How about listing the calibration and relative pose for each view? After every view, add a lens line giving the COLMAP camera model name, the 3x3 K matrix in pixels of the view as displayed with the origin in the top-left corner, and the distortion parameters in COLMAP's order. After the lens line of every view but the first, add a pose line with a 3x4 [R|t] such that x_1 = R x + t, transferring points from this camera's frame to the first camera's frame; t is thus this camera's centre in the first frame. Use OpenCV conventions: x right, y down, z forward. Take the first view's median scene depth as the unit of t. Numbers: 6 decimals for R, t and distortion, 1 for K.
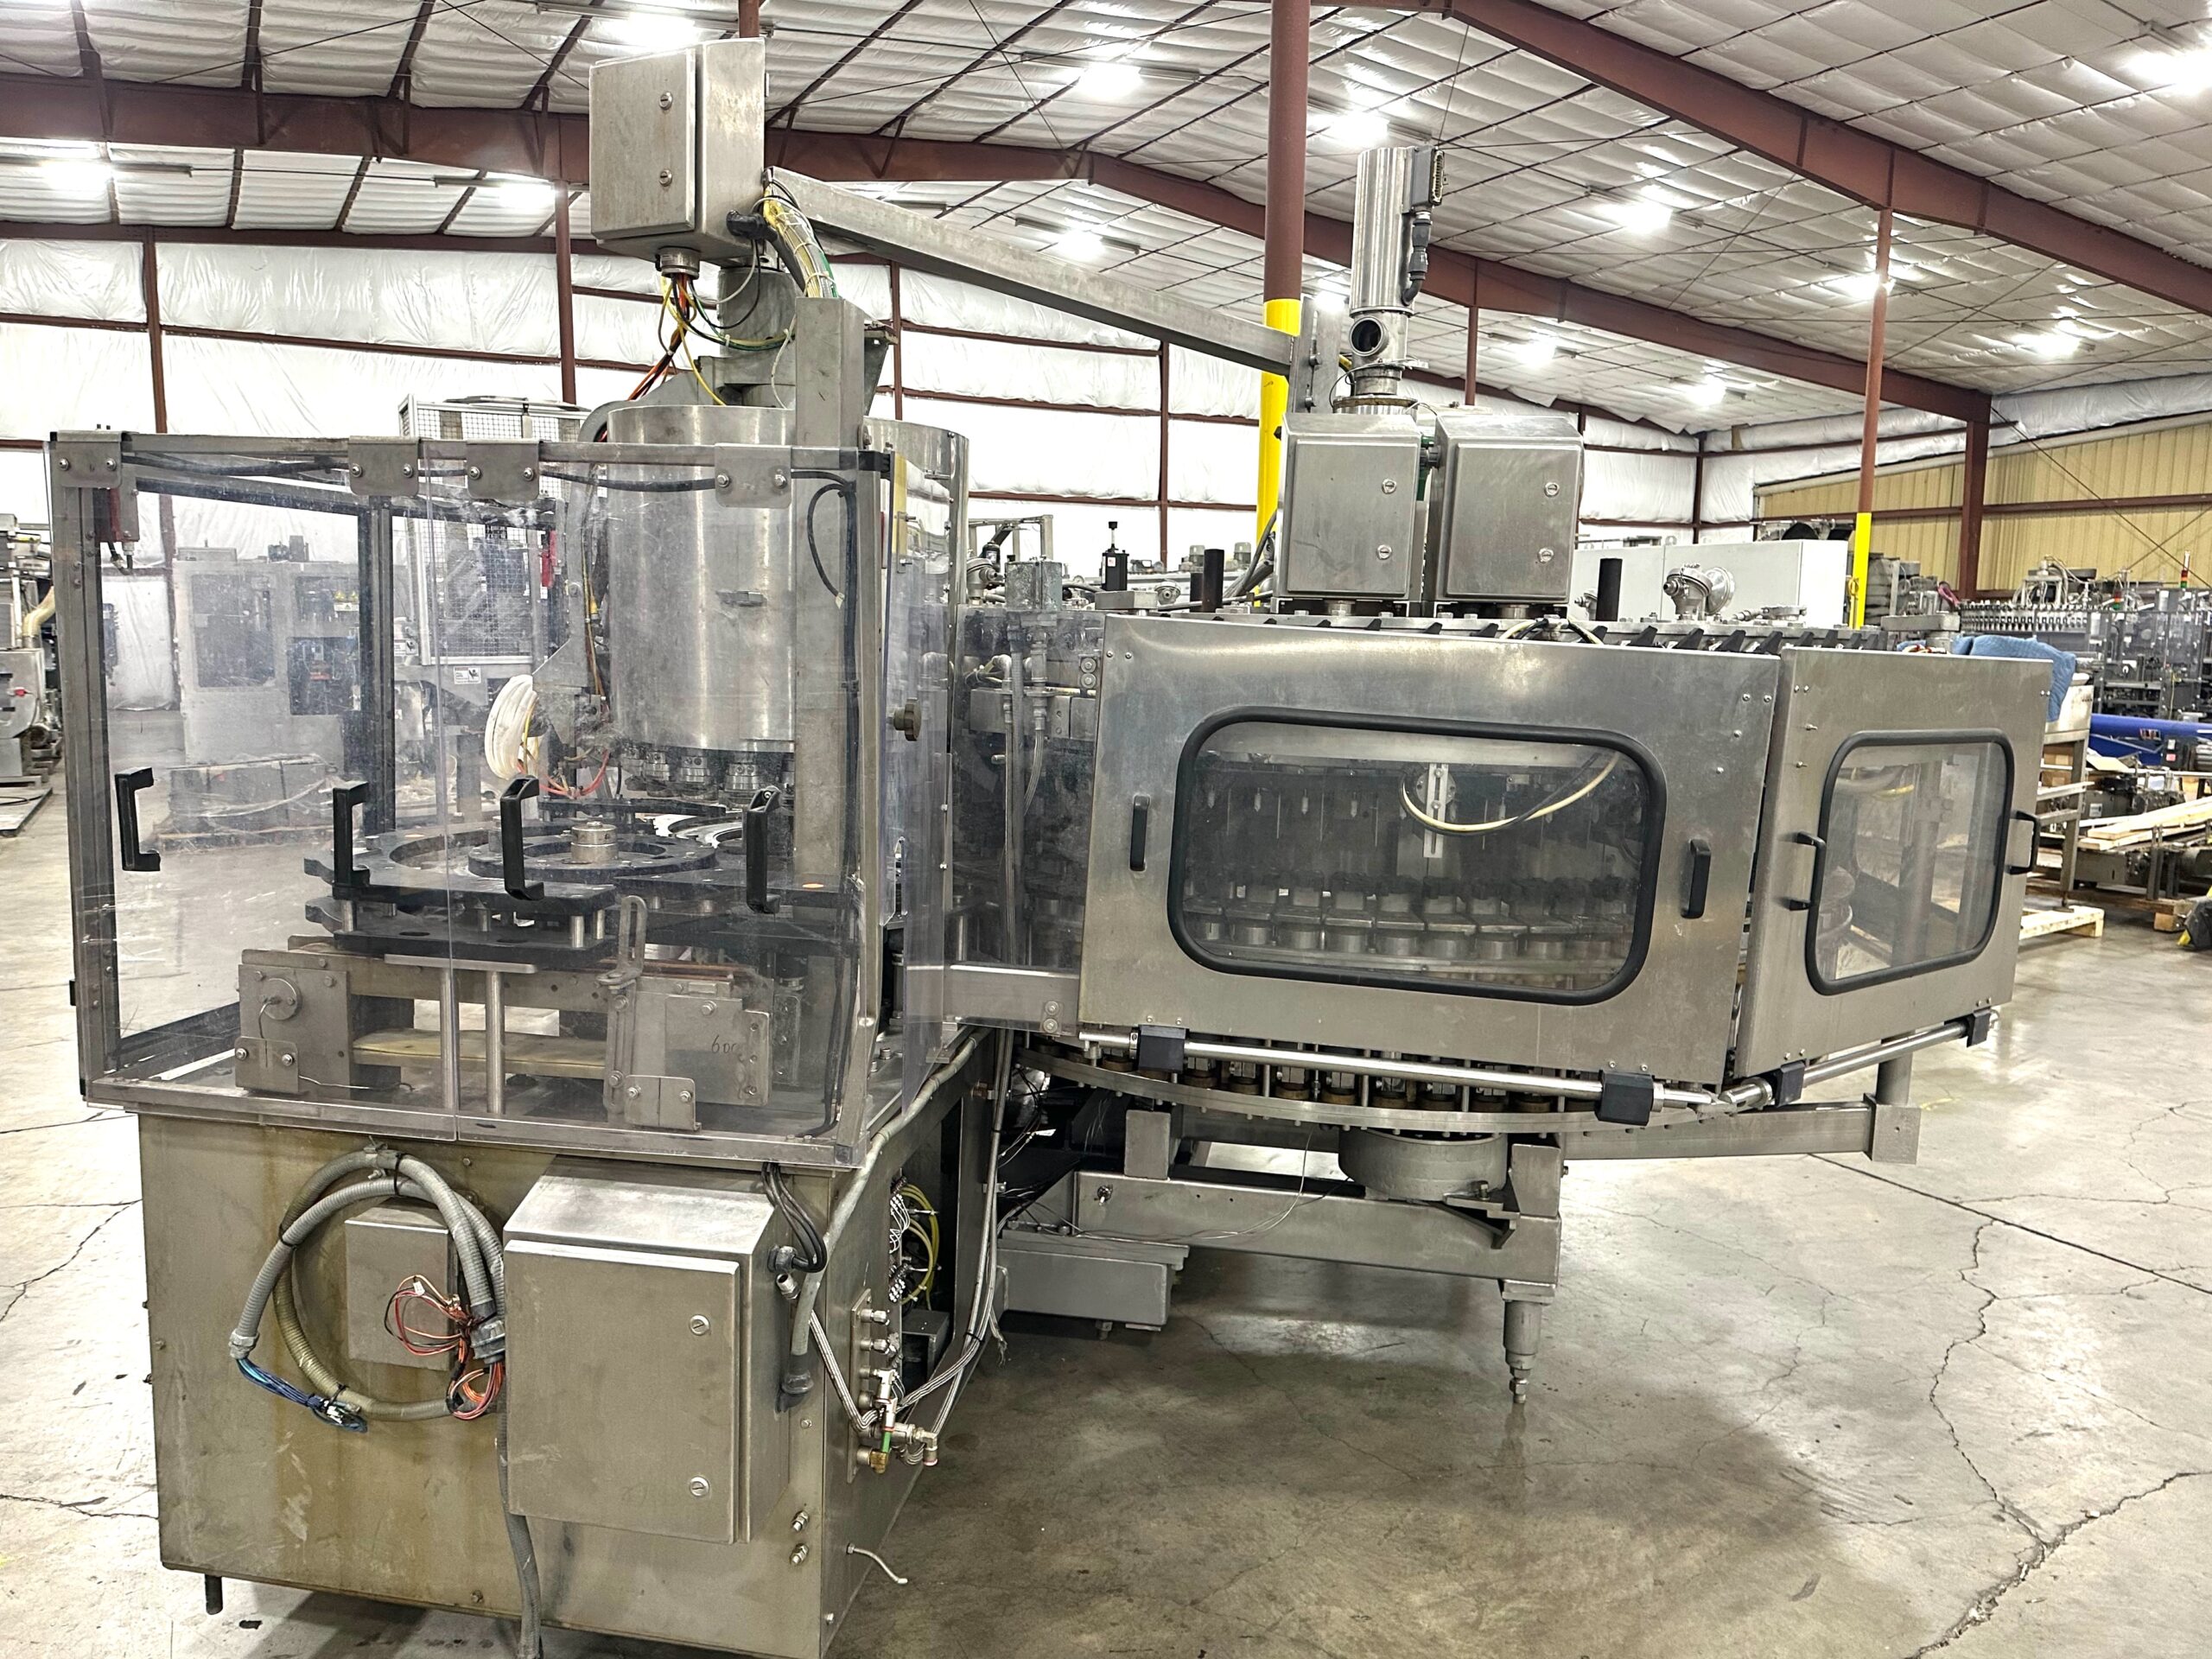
lens RADIAL K [[1569.0, 0, 1107.7], [0, 1569.0, 789.2], [0, 0, 1]] dist [0.043658, -0.061118]
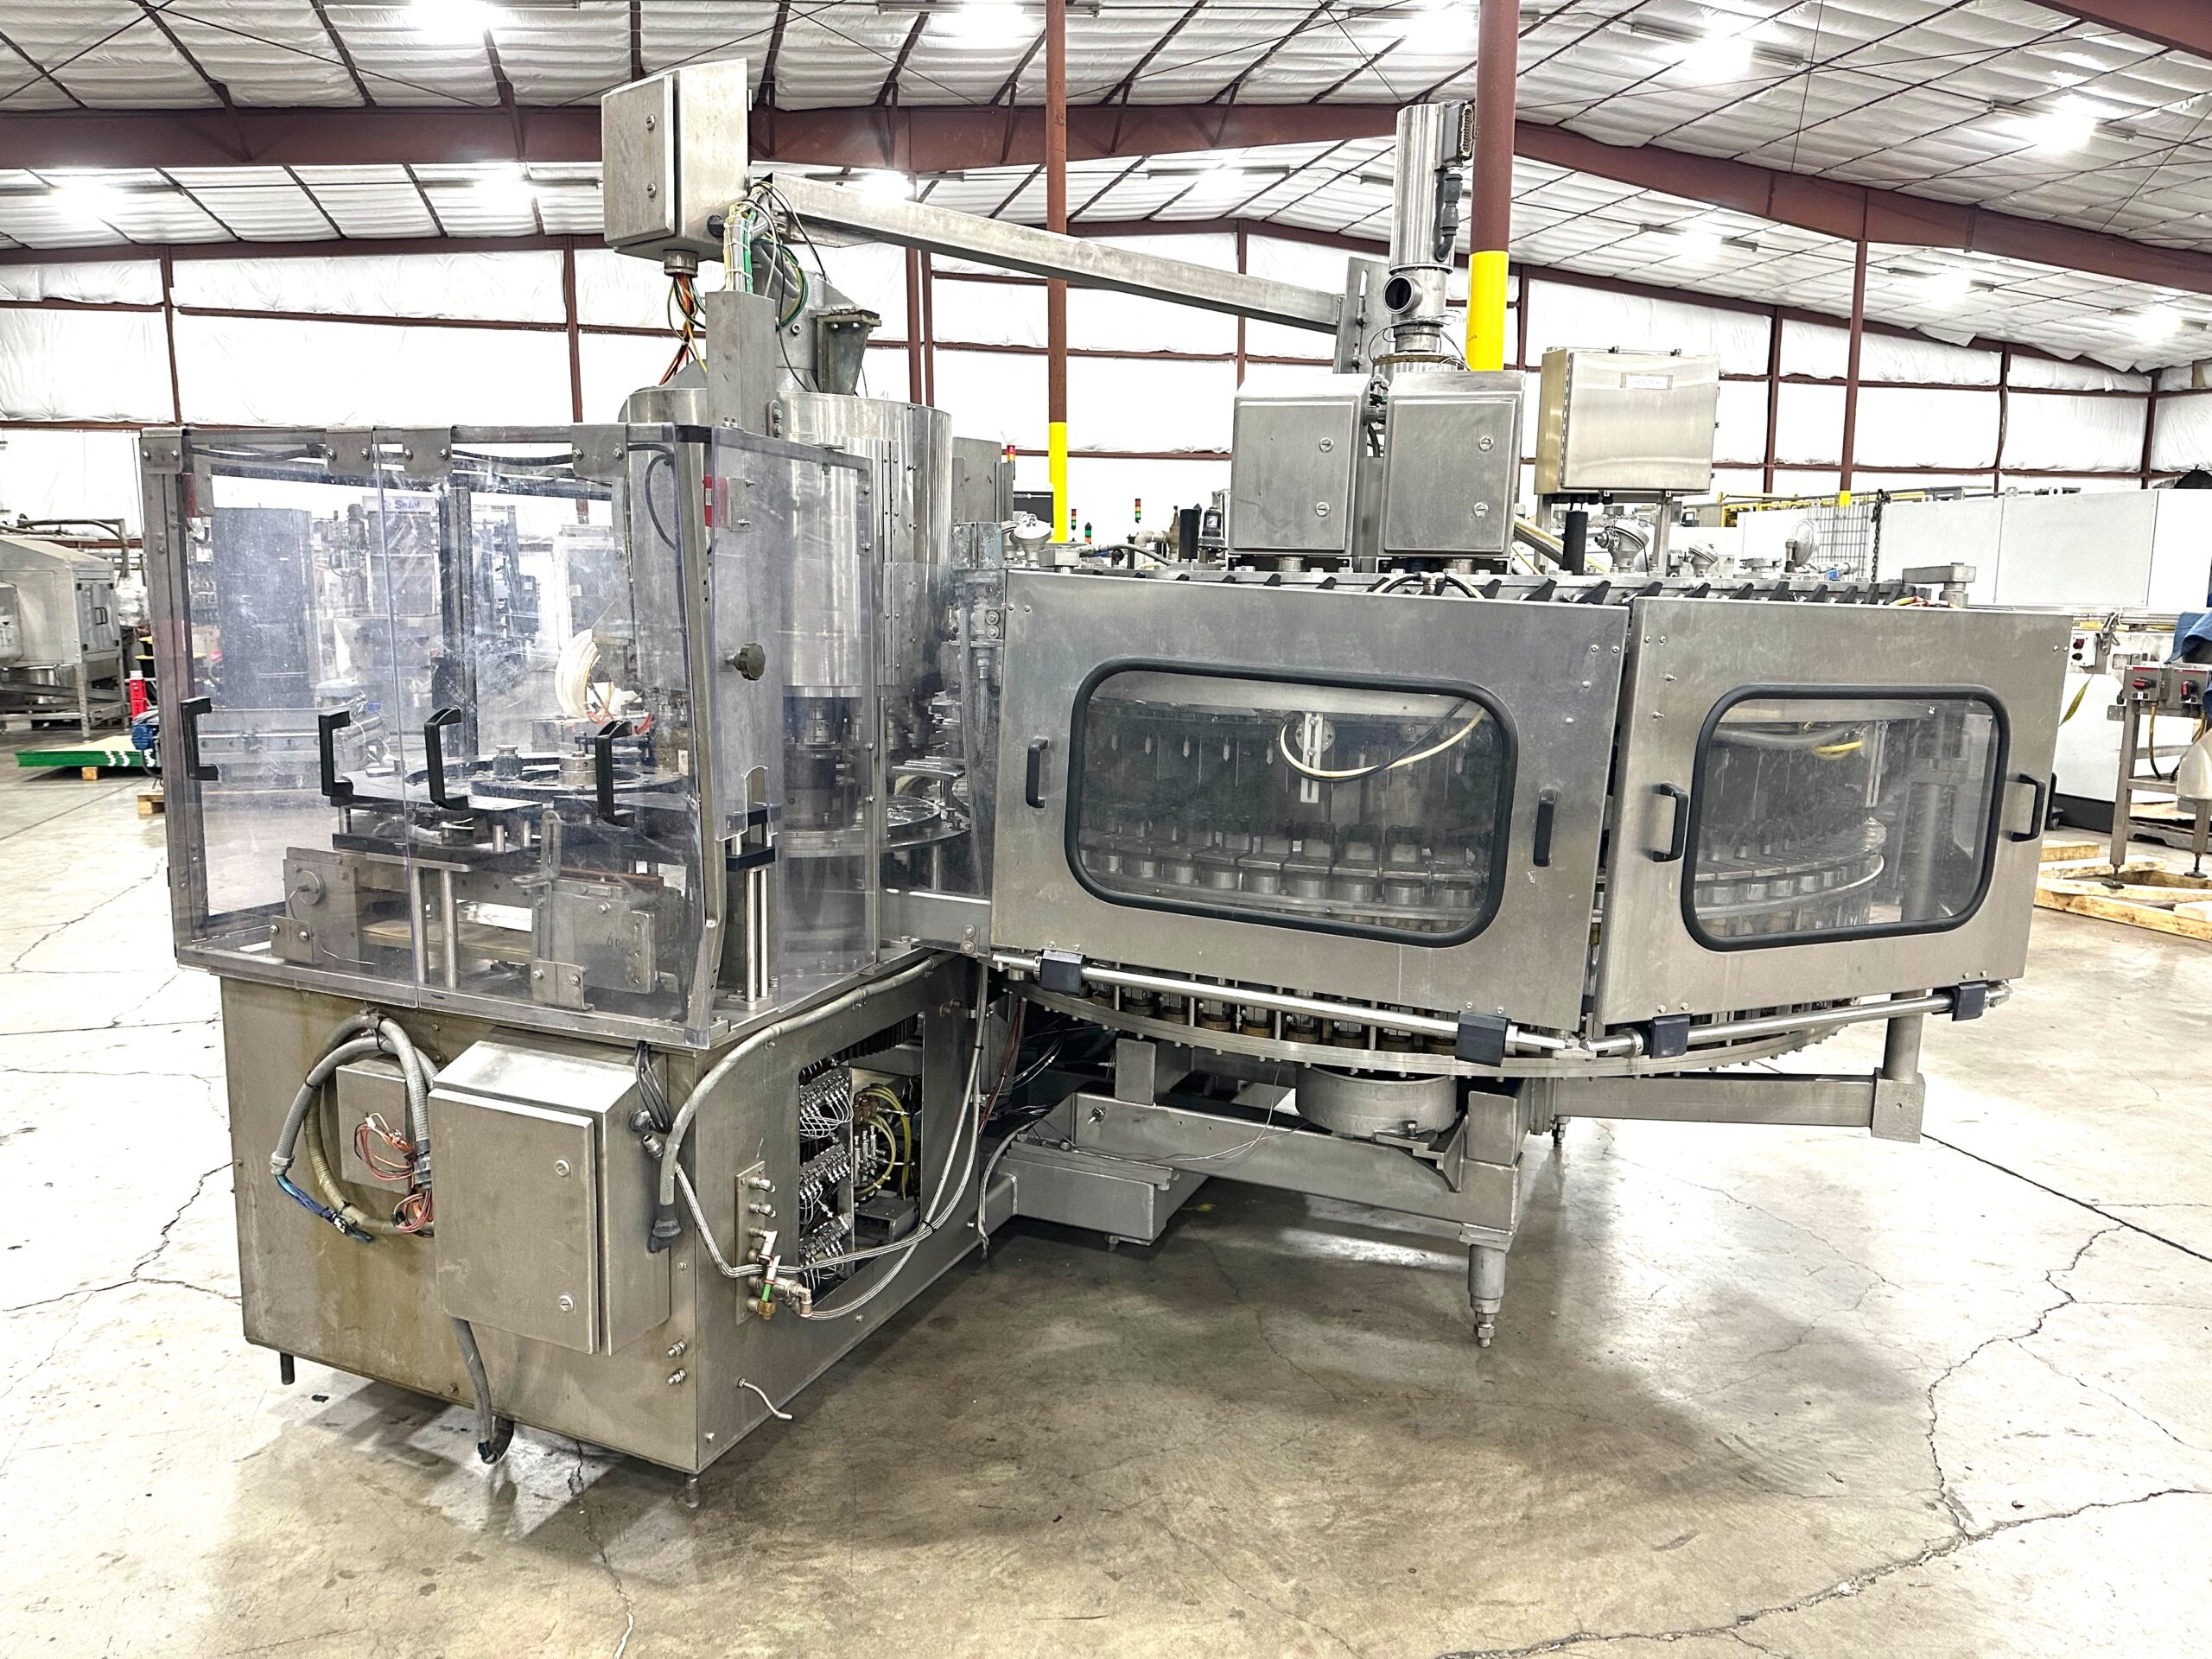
lens RADIAL K [[1565.0, 0, 1107.2], [0, 1565.0, 797.0], [0, 0, 1]] dist [0.048832, -0.075829]
pose [[0.972973, 0.025055, -0.229555, 0.288677], [-0.019154, 0.999427, 0.027900, 0.012747], [0.230123, -0.022750, 0.972896, -0.040192]]
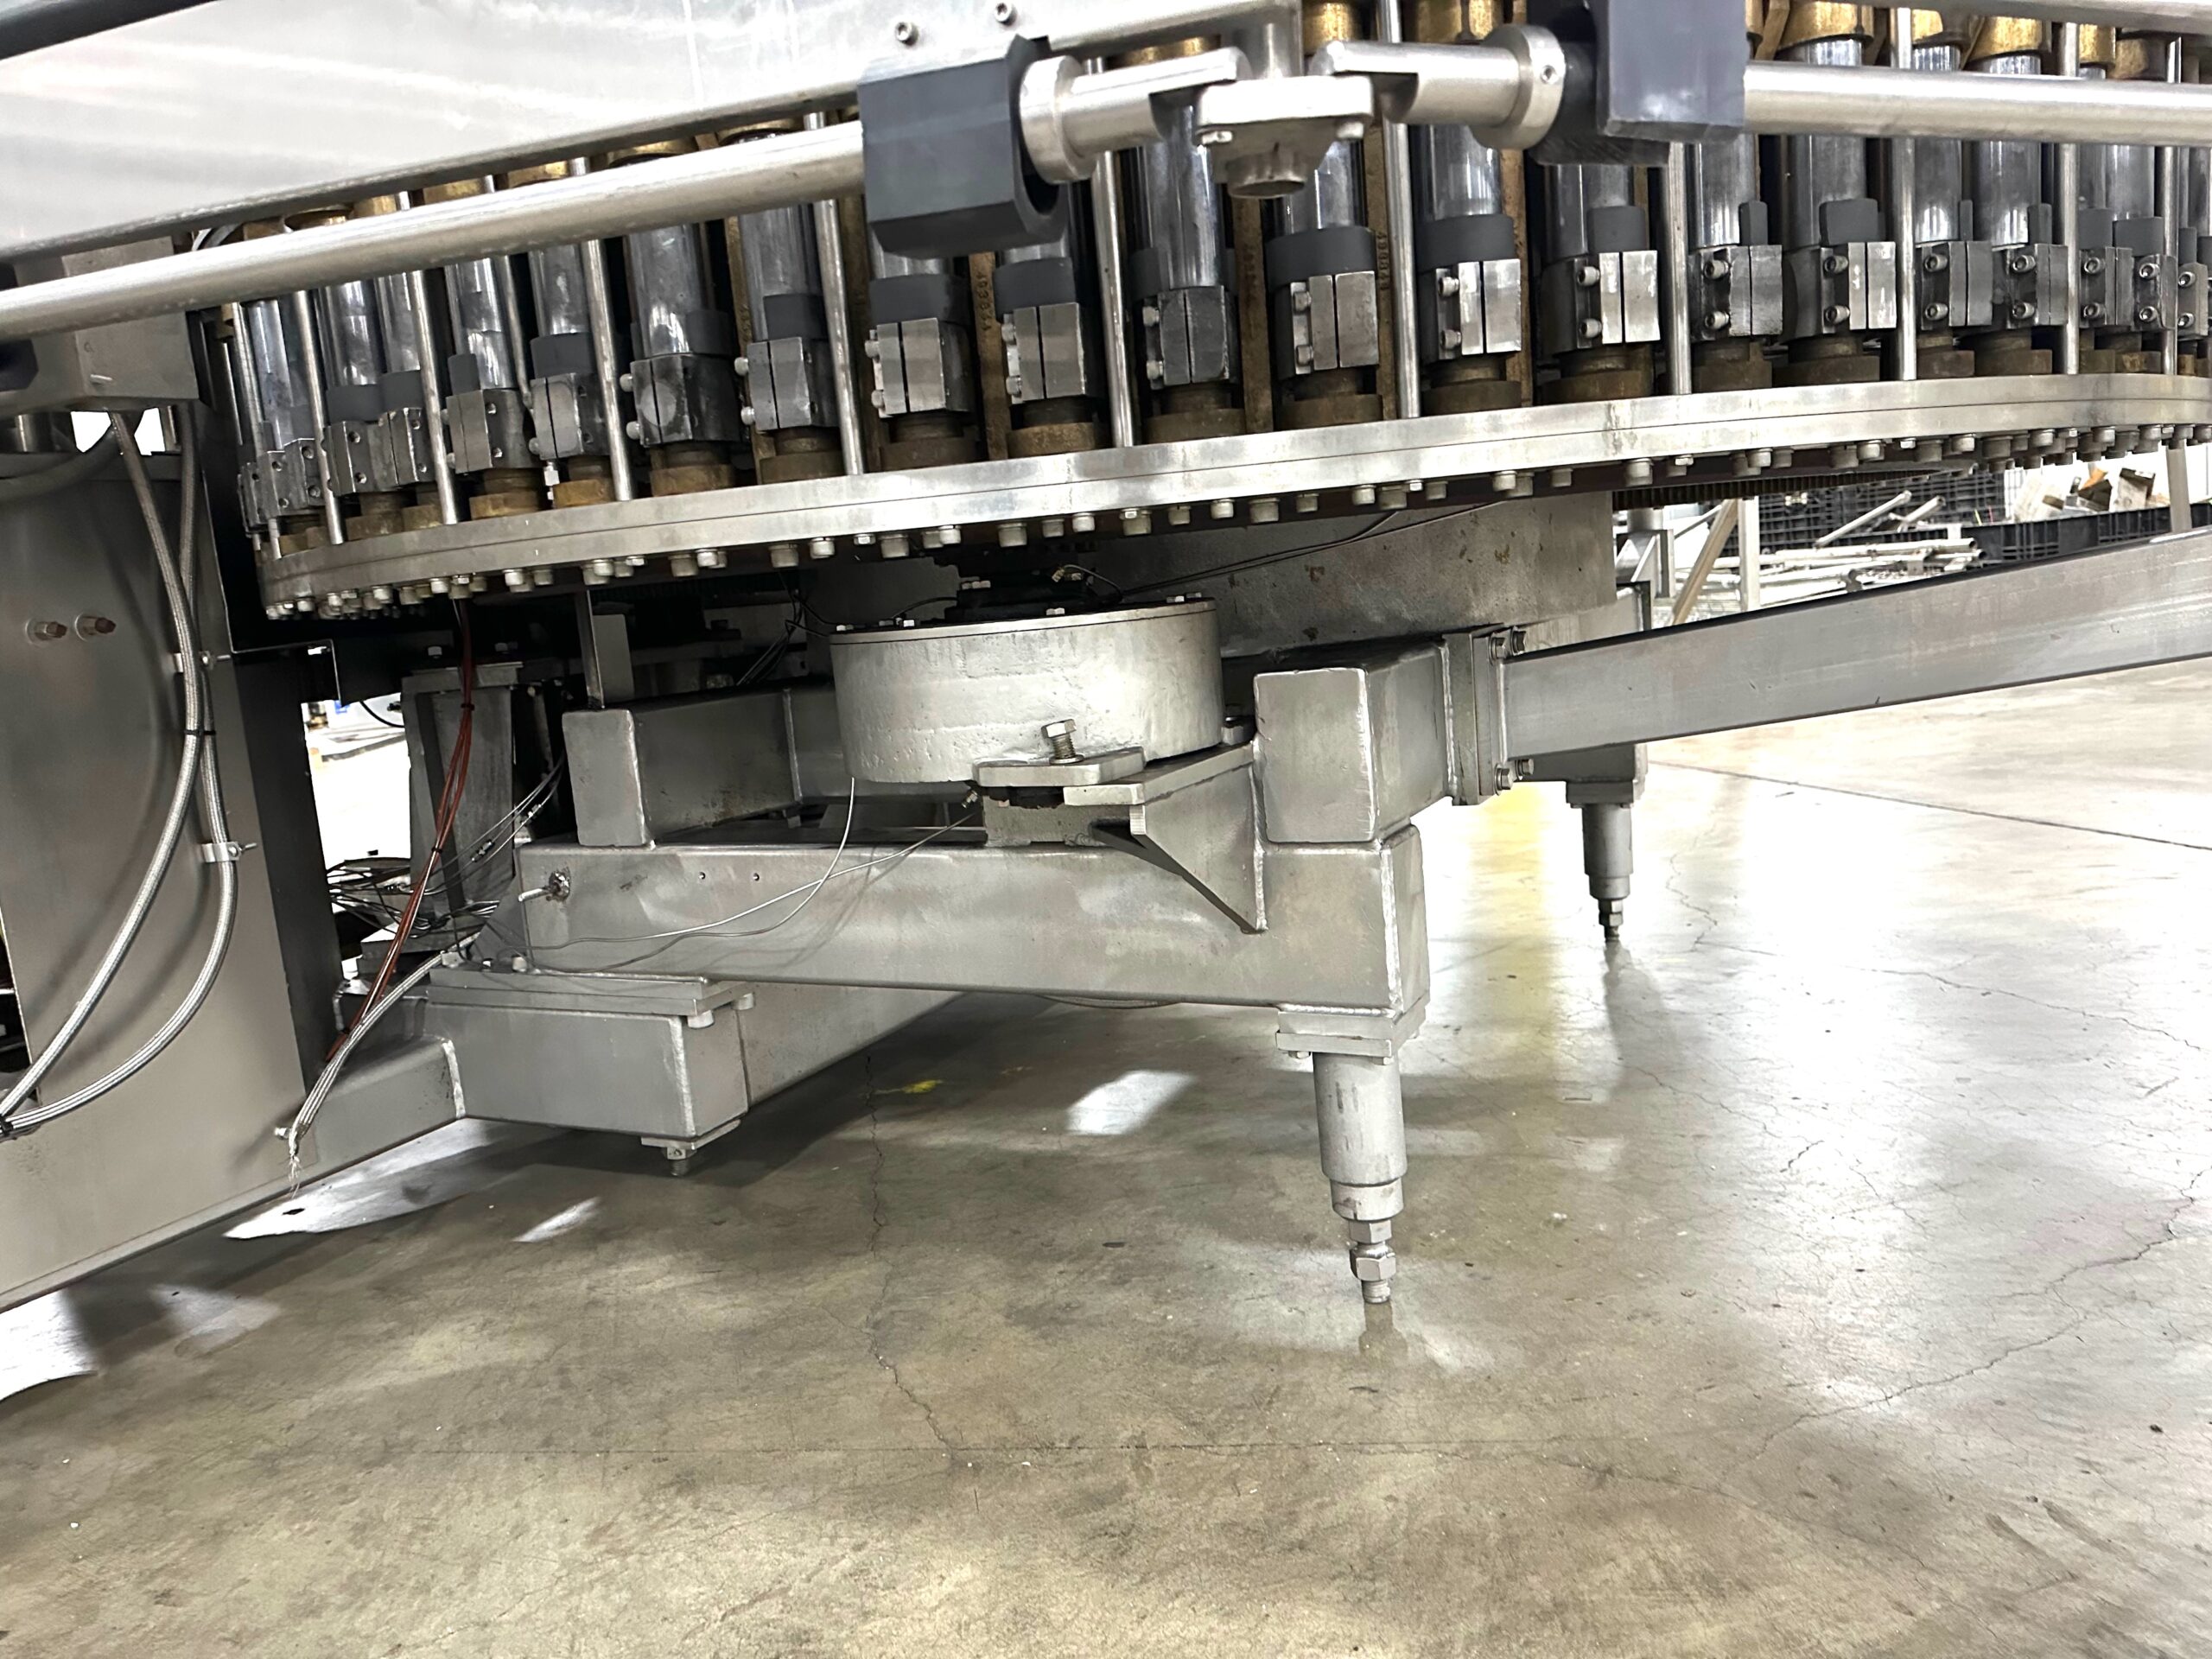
lens RADIAL K [[1565.0, 0, 1107.2], [0, 1565.0, 797.0], [0, 0, 1]] dist [0.048832, -0.075829]
pose [[0.947382, -0.073513, -0.311549, 0.386152], [0.084371, 0.996202, 0.021501, 0.272138], [0.308785, -0.046655, 0.949987, 0.665053]]
